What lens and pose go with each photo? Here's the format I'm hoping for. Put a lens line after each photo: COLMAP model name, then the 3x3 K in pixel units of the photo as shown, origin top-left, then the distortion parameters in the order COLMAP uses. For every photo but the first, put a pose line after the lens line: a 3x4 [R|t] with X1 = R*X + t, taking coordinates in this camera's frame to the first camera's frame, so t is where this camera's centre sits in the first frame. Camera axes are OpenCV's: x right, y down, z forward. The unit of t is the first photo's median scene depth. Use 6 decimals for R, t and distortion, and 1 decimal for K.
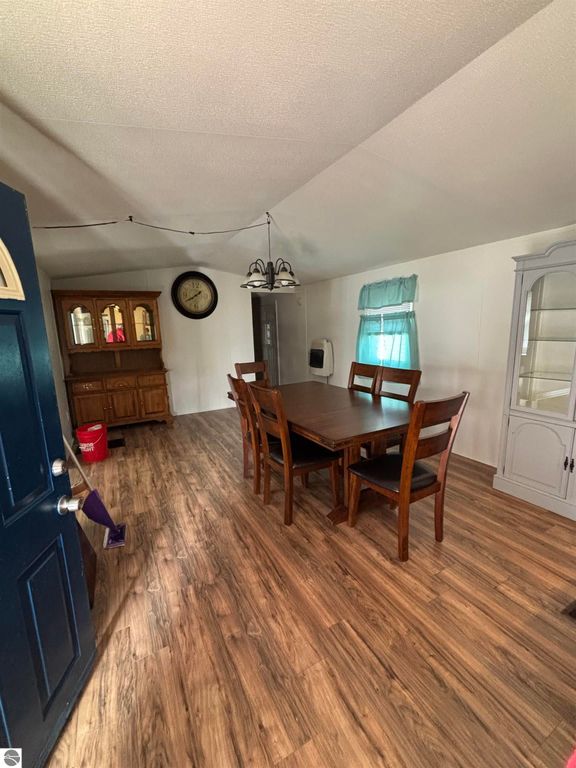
lens RADIAL K [[317.6, 0, 289.2], [0, 317.6, 385.5], [0, 0, 1]] dist [-0.002793, -0.000205]
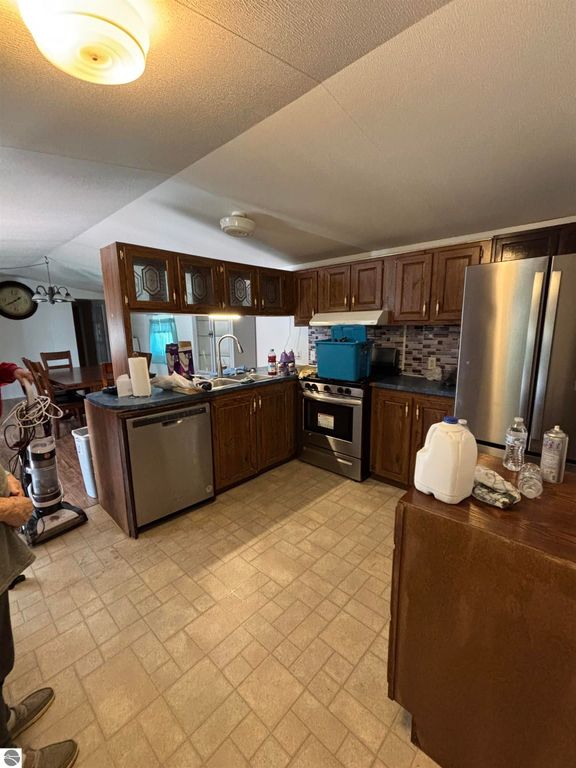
lens RADIAL K [[317.6, 0, 287.5], [0, 317.6, 383.2], [0, 0, 1]] dist [-0.002793, -0.000205]
pose [[0.948979, -0.042965, 0.312399, 0.406062], [0.043842, 0.999030, 0.004218, 0.103431], [-0.312277, 0.009693, 0.949942, -0.649294]]
